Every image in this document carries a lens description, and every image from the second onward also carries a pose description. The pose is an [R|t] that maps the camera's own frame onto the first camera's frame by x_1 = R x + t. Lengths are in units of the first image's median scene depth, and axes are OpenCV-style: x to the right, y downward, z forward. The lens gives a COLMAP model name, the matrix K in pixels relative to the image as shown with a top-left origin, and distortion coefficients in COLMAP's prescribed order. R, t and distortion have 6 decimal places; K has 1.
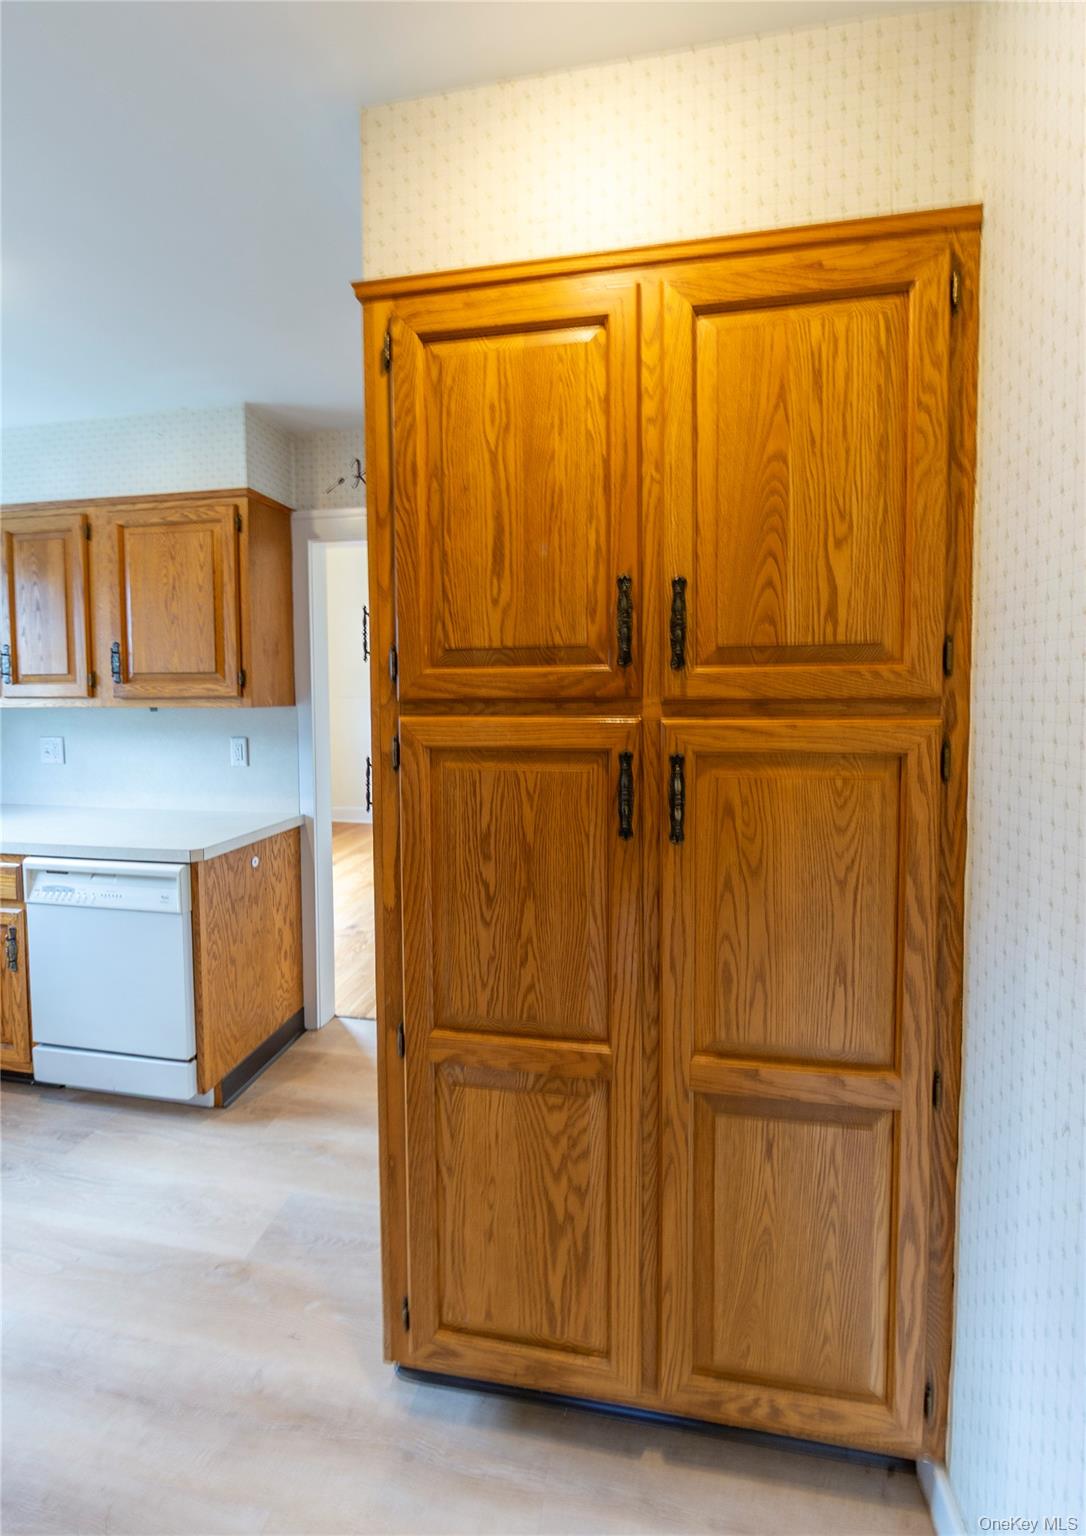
lens RADIAL K [[648.7, 0, 545.9], [0, 648.7, 719.9], [0, 0, 1]] dist [0.000530, -0.000325]
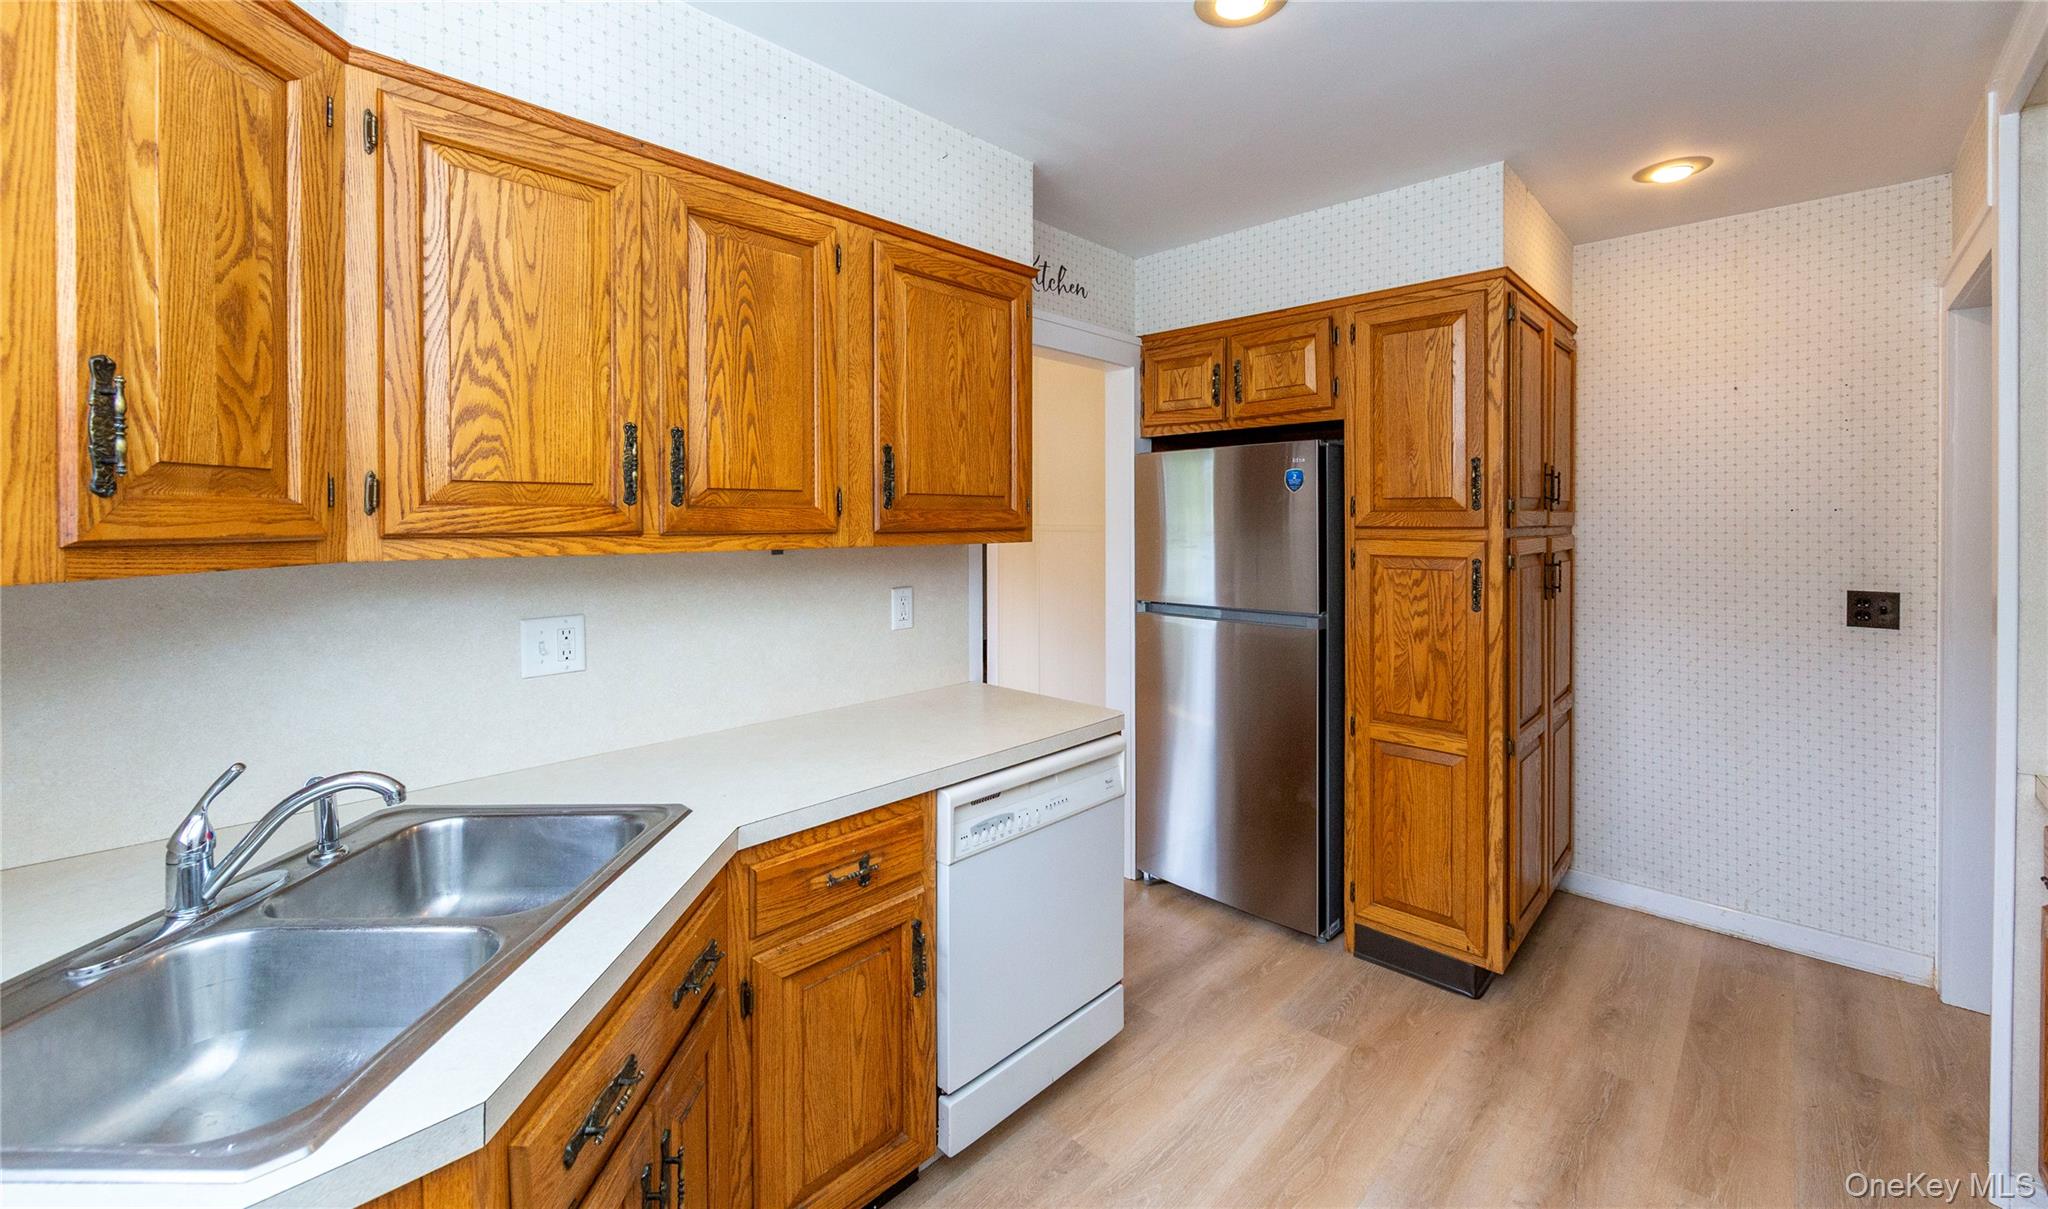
lens RADIAL K [[821.1, 0, 1025.0], [0, 821.1, 528.6], [0, 0, 1]] dist [-0.000460, -0.000022]
pose [[0.537333, -0.003284, 0.843364, -1.307892], [0.037042, 0.999119, -0.019710, -0.016710], [-0.842556, 0.041831, 0.536981, 0.470616]]
